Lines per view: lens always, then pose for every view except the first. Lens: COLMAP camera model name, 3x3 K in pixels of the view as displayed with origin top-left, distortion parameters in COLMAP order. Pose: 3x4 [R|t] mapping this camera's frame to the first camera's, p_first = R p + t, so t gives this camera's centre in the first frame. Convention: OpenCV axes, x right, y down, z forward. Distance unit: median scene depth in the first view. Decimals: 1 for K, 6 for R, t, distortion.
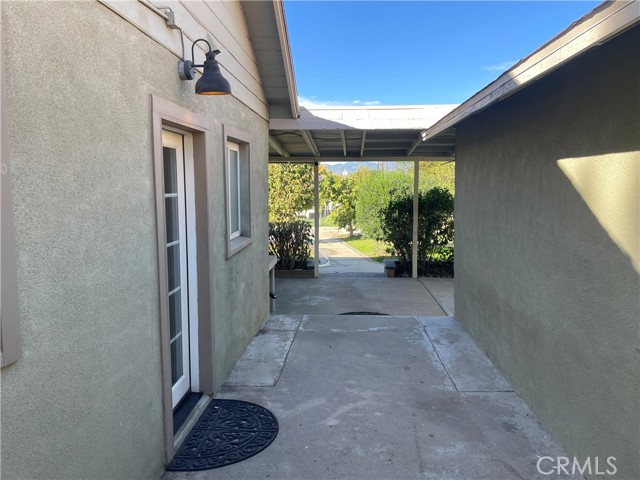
lens RADIAL K [[482.1, 0, 322.3], [0, 482.1, 238.6], [0, 0, 1]] dist [0.076761, -0.108173]
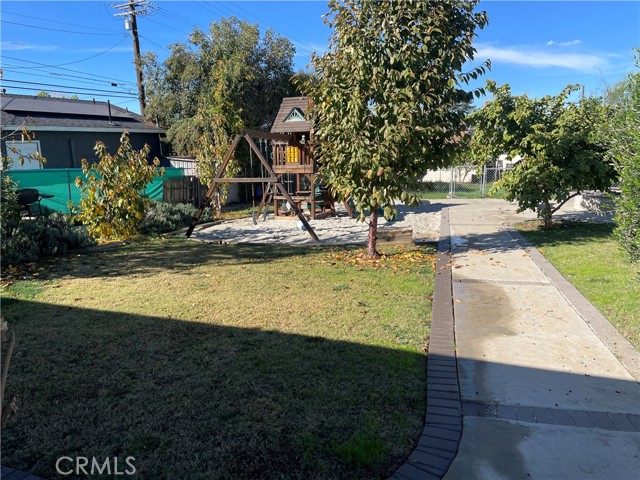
lens RADIAL K [[482.1, 0, 322.3], [0, 482.1, 238.6], [0, 0, 1]] dist [0.076761, -0.108173]
pose [[0.943352, 0.035922, -0.329843, 0.011298], [-0.010638, 0.996885, 0.078145, -0.027925], [0.331623, -0.070209, 0.940796, 0.502873]]
